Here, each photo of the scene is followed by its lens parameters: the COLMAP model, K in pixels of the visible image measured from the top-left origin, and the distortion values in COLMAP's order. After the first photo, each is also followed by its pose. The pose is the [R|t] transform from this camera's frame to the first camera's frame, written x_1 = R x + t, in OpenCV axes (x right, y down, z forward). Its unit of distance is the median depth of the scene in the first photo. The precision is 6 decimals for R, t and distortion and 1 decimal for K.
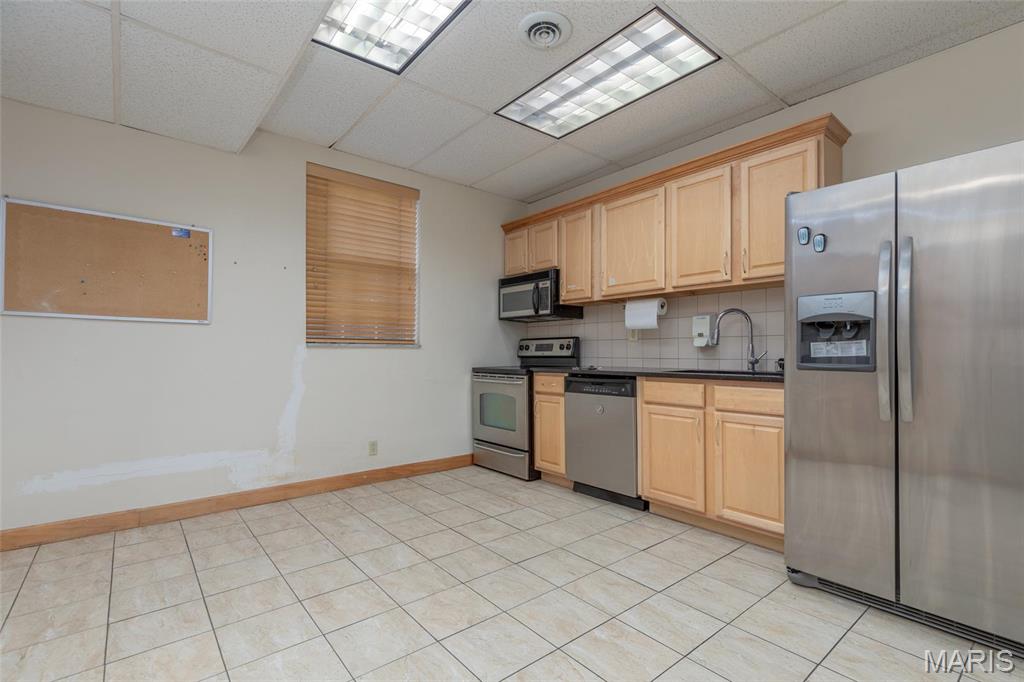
lens RADIAL K [[468.8, 0, 512.2], [0, 468.8, 345.7], [0, 0, 1]] dist [0.002442, -0.000231]
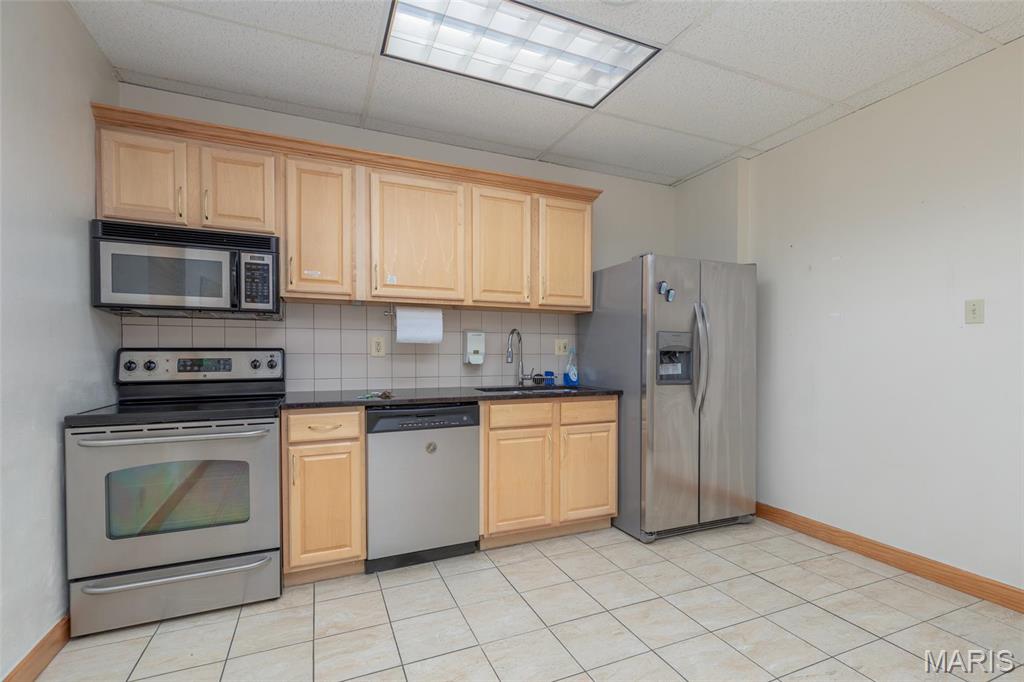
lens RADIAL K [[468.8, 0, 522.0], [0, 468.8, 363.4], [0, 0, 1]] dist [0.002442, -0.000231]
pose [[0.266529, -0.013513, 0.963732, -0.512379], [-0.014428, 0.999734, 0.018008, -0.019144], [-0.963719, -0.018704, 0.266263, 0.650145]]
